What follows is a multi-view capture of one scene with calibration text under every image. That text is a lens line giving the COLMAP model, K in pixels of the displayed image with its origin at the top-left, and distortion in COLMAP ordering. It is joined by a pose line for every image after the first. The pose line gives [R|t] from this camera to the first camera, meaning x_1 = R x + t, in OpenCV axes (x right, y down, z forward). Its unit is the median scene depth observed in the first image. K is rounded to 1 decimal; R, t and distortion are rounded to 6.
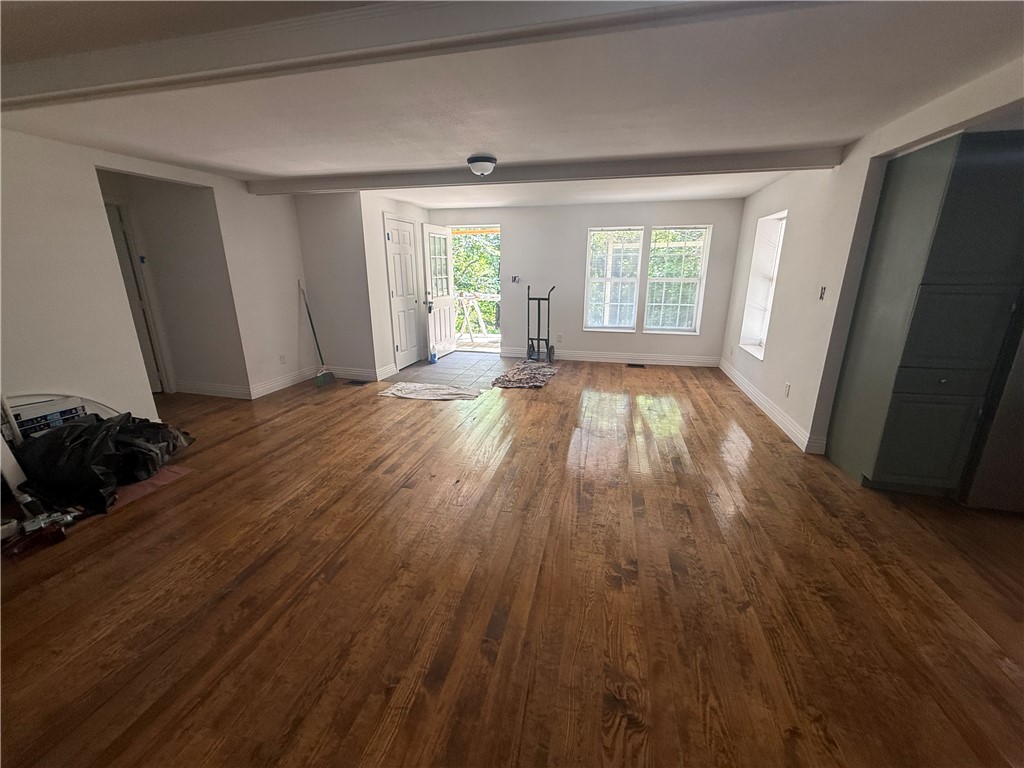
lens RADIAL K [[408.1, 0, 511.1], [0, 408.1, 382.5], [0, 0, 1]] dist [0.002262, 0.000350]
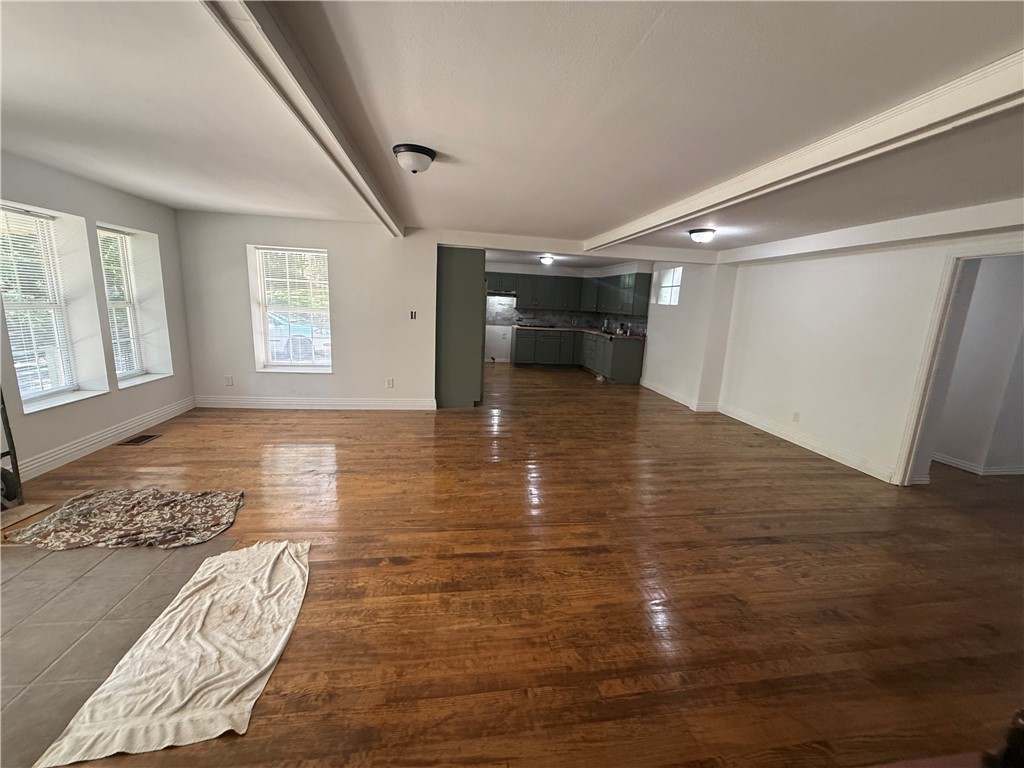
lens RADIAL K [[408.1, 0, 509.8], [0, 408.1, 382.3], [0, 0, 1]] dist [0.002262, 0.000350]
pose [[-0.383108, -0.191426, 0.903651, -0.718130], [0.212481, 0.933793, 0.287893, -0.283056], [-0.898933, 0.302302, -0.317069, 1.005791]]
